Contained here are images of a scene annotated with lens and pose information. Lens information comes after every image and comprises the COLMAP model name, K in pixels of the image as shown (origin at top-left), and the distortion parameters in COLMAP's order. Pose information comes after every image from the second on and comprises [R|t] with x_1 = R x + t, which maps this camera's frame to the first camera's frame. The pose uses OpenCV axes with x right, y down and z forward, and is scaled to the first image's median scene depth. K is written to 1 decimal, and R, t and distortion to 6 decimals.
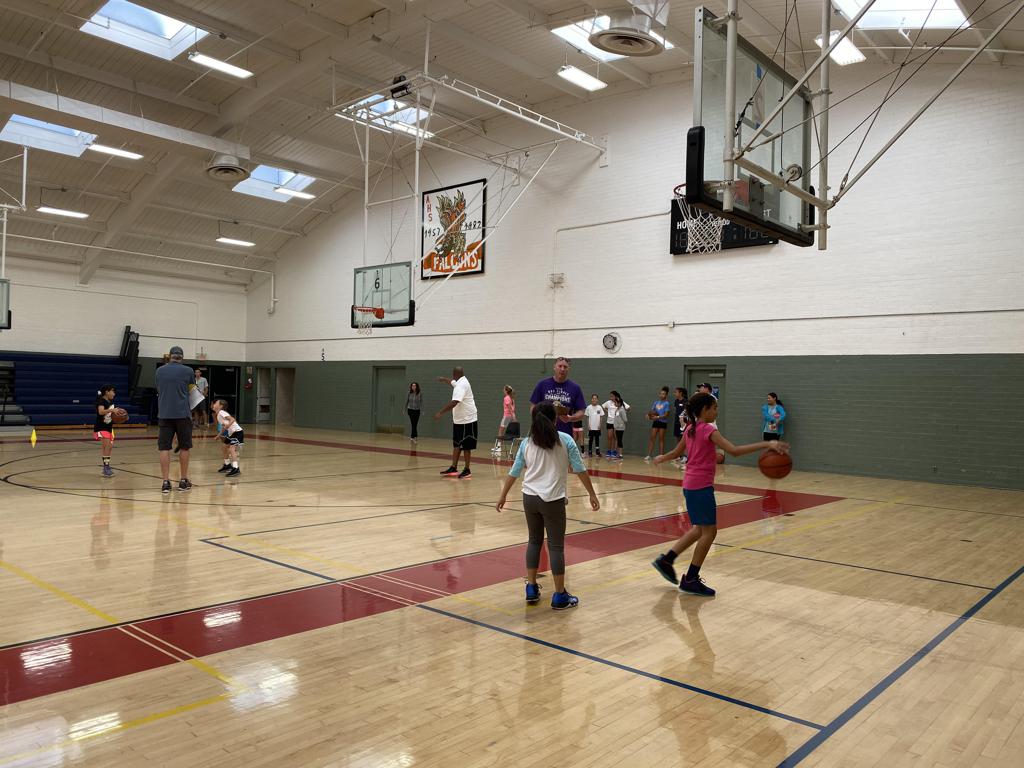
lens RADIAL K [[776.7, 0, 509.5], [0, 776.7, 378.2], [0, 0, 1]] dist [0.000392, -0.004612]
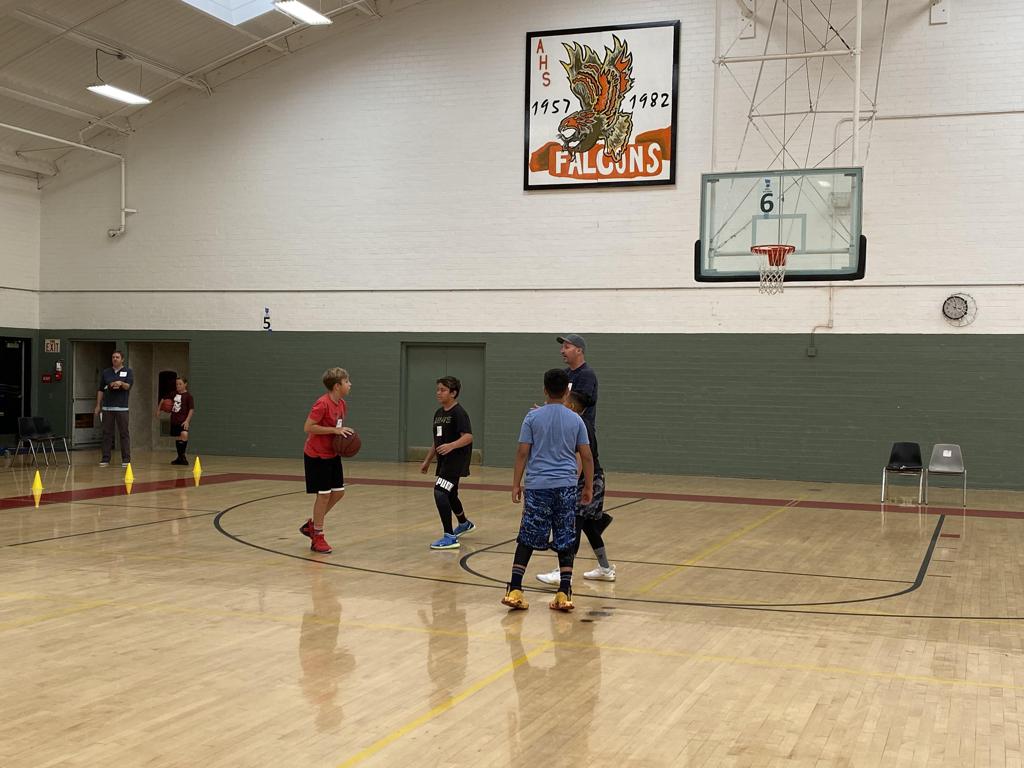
lens RADIAL K [[1273.7, 0, 513.7], [0, 1273.7, 383.9], [0, 0, 1]] dist [0.042182, 0.000000]
pose [[0.932479, -0.008699, 0.361120, -0.469201], [-0.000890, 0.999652, 0.026379, -0.010650], [-0.361224, -0.024919, 0.932146, 0.141548]]
